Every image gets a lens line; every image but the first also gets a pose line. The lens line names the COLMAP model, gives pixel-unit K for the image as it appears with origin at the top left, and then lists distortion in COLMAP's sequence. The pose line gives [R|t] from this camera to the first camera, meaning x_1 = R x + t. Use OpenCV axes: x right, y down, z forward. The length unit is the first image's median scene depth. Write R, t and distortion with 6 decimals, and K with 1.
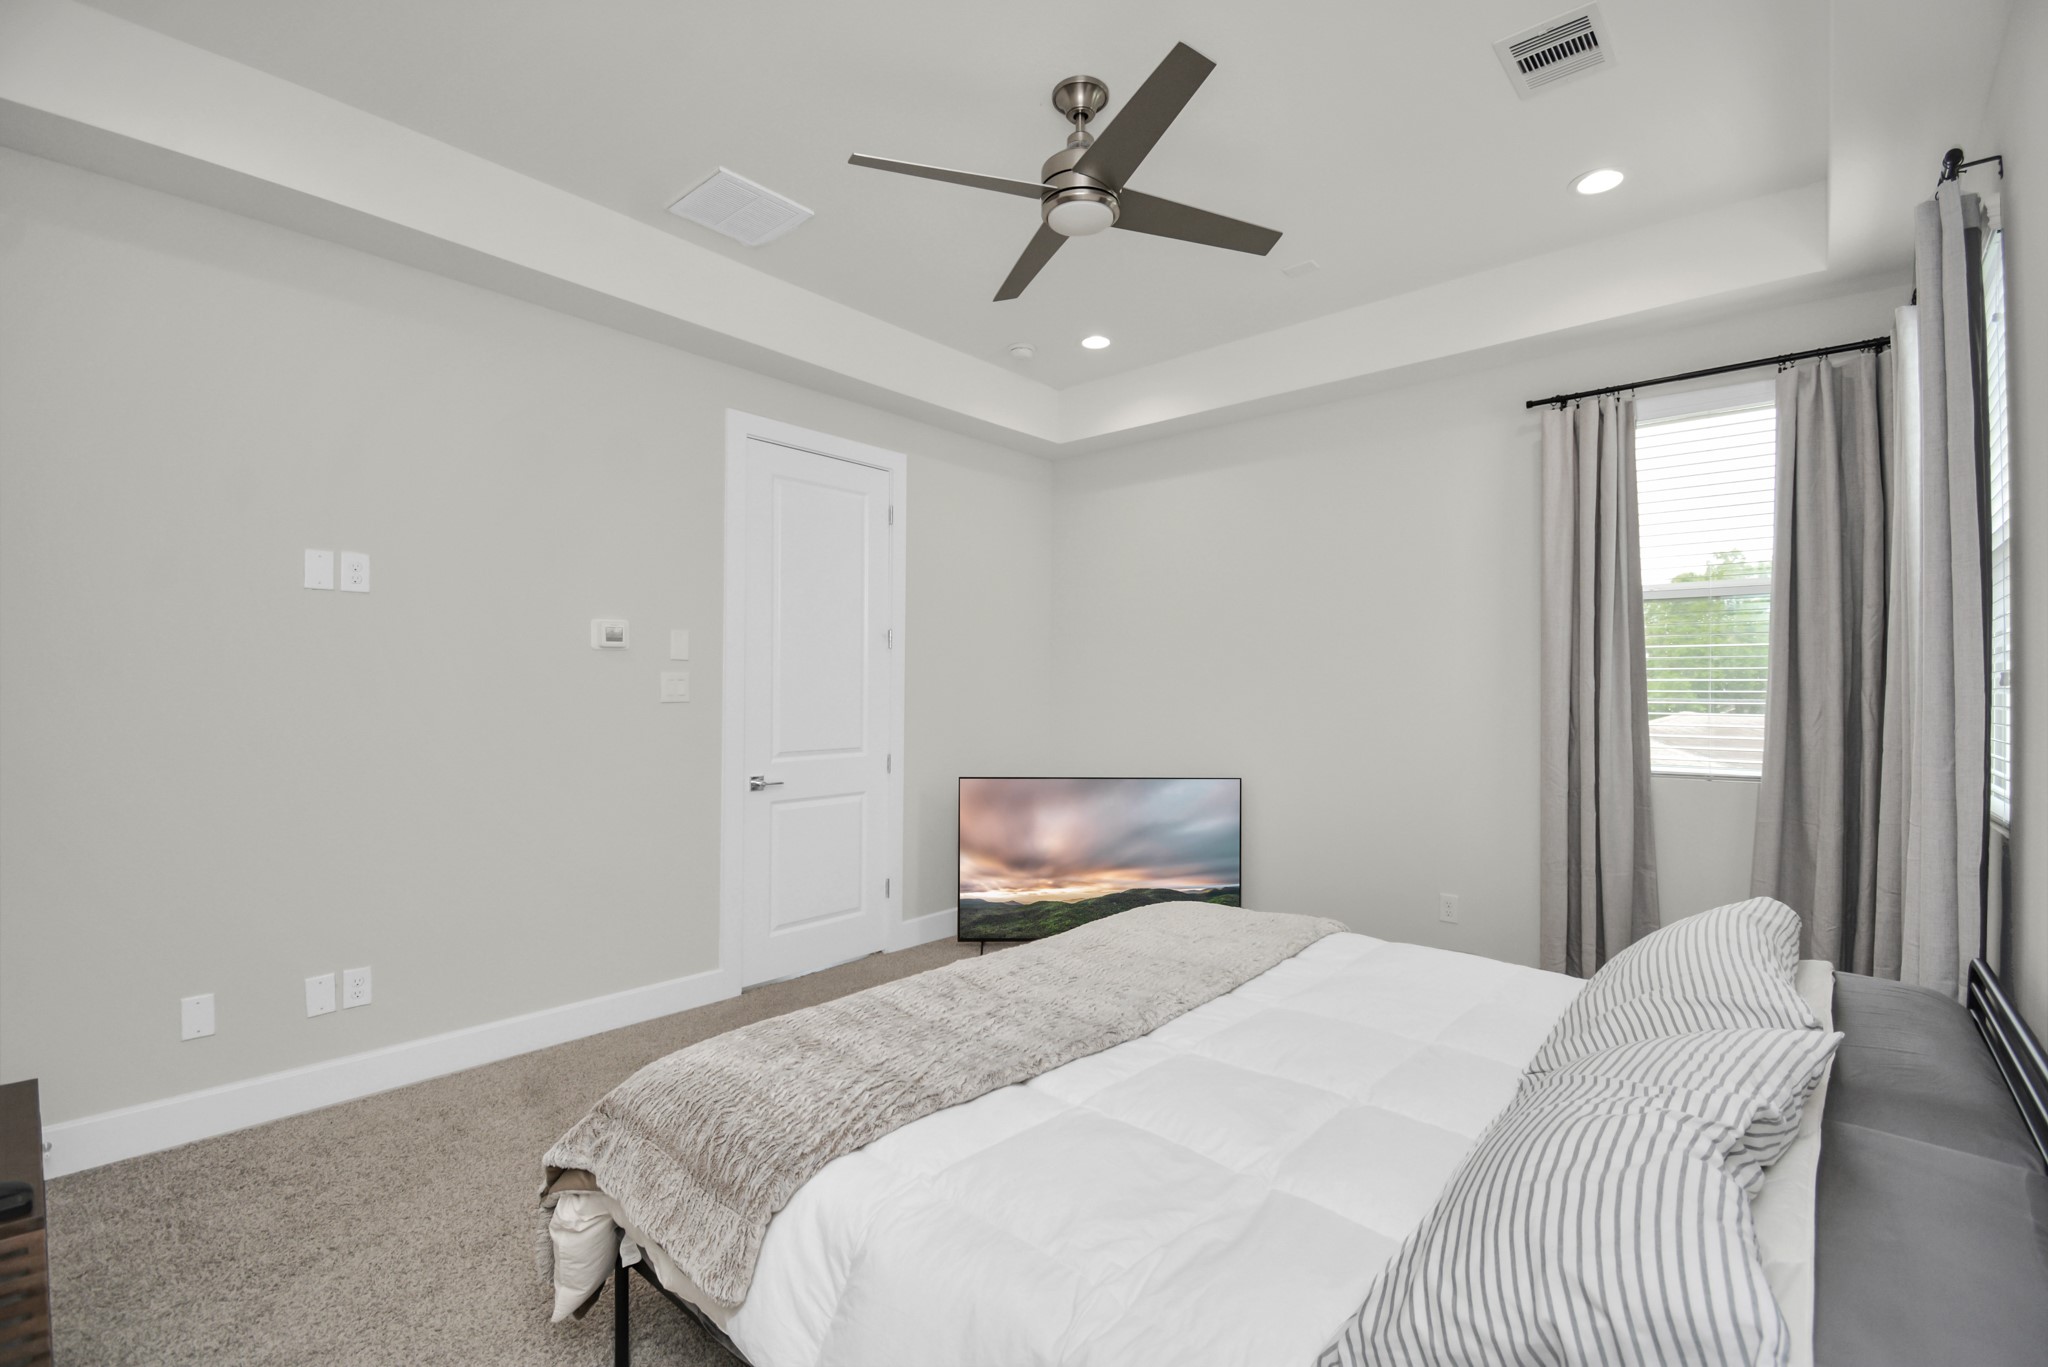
lens RADIAL K [[949.3, 0, 1024.0], [0, 949.3, 683.5], [0, 0, 1]] dist [-0.000316, -0.000728]
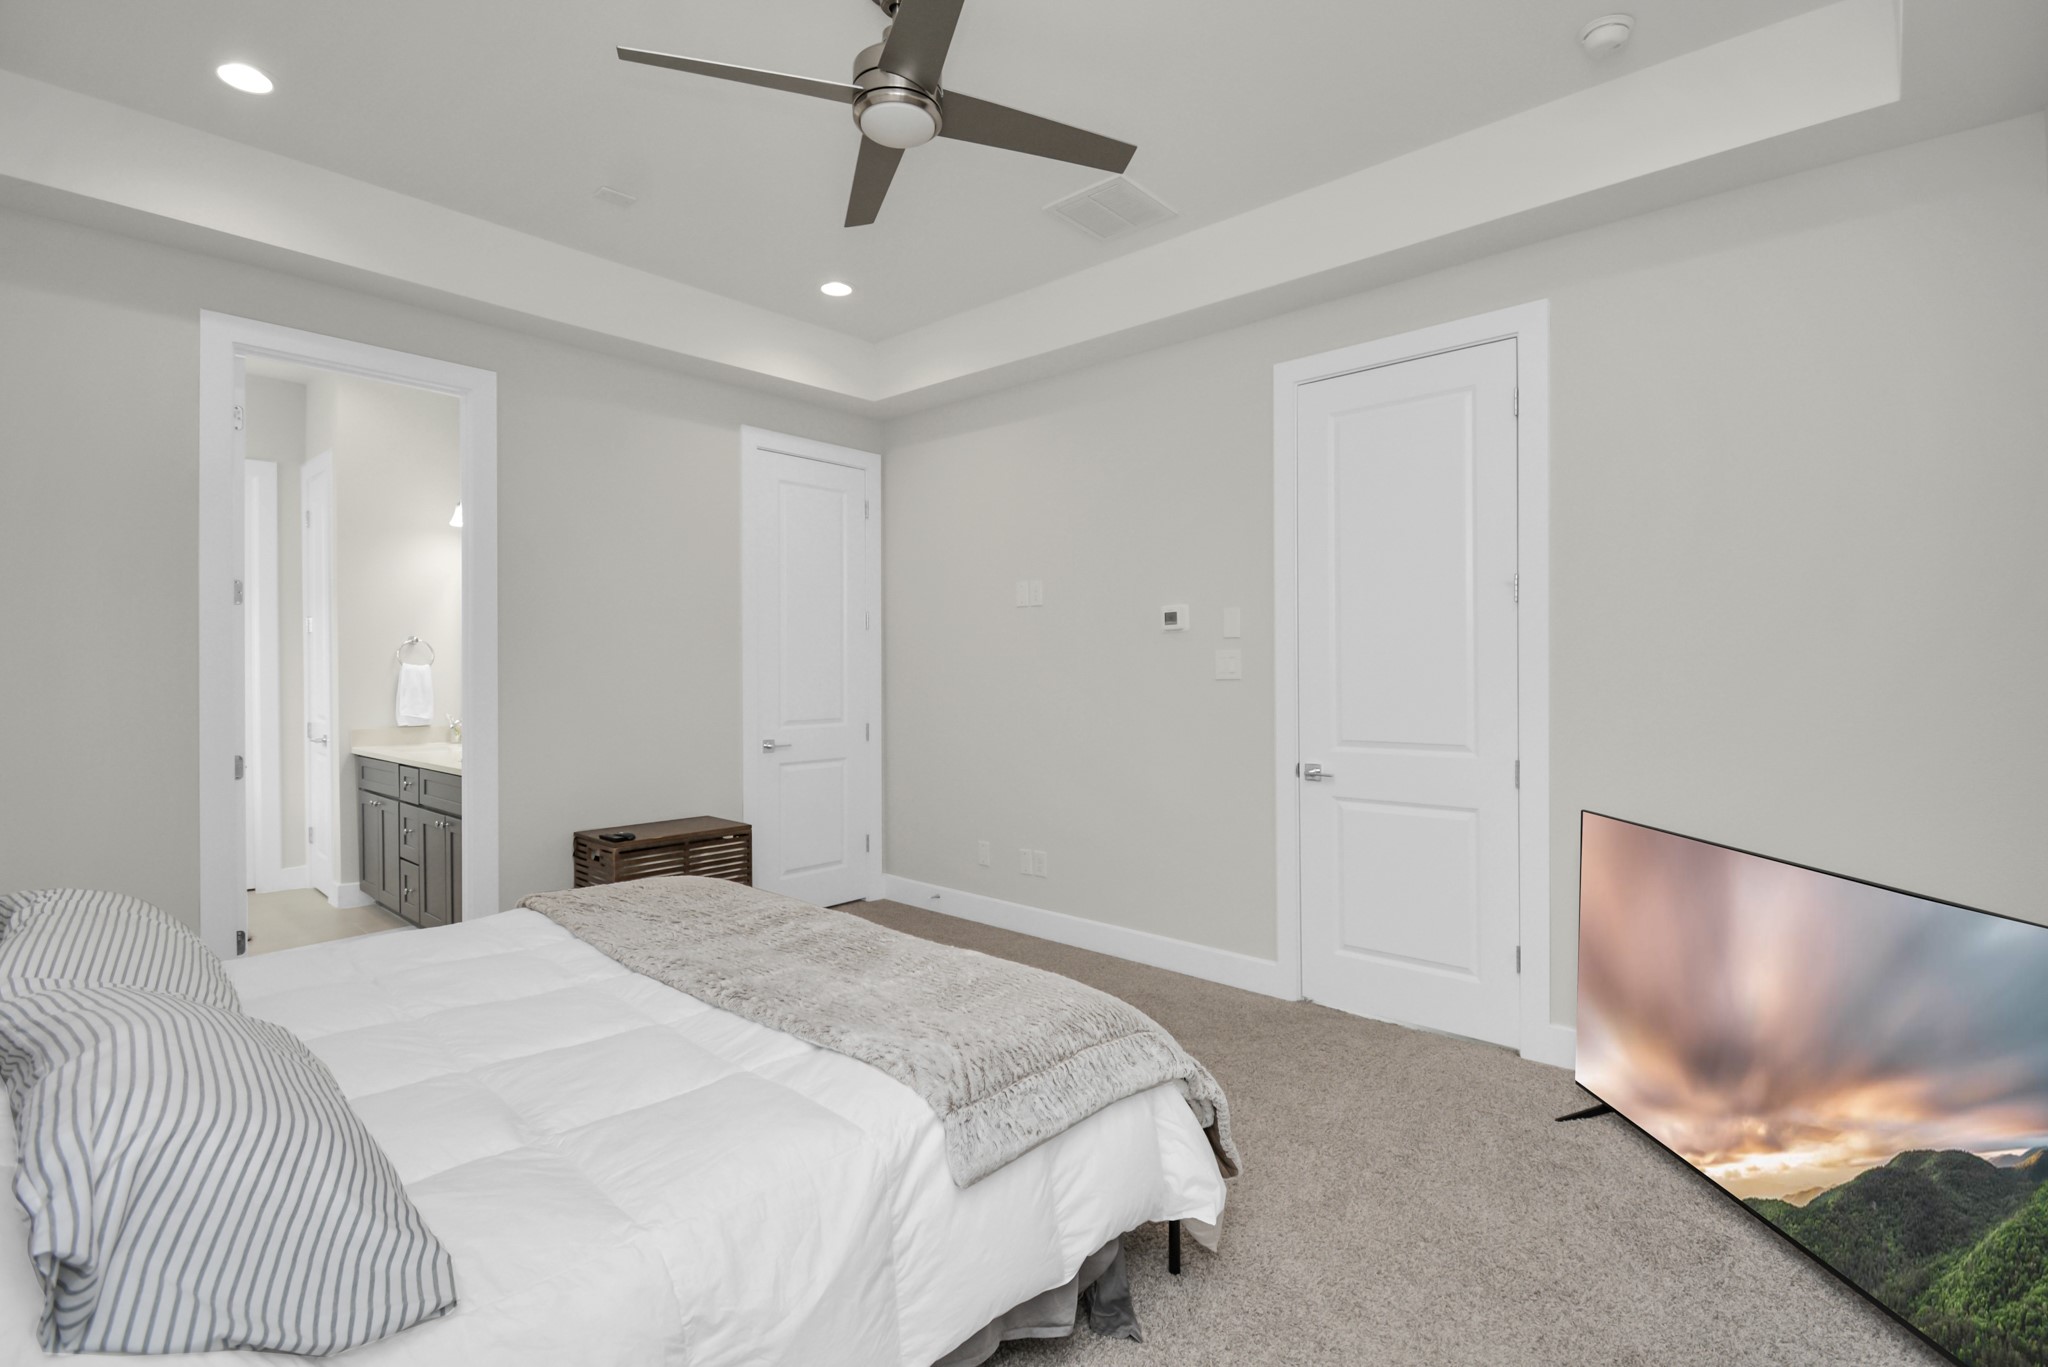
lens RADIAL K [[878.3, 0, 1028.5], [0, 878.3, 678.0], [0, 0, 1]] dist [-0.000699, -0.000234]
pose [[-0.009241, -0.000771, -0.999957, 0.569768], [0.008093, 0.999967, -0.000846, 0.016920], [0.999925, -0.008101, -0.009235, 0.784513]]
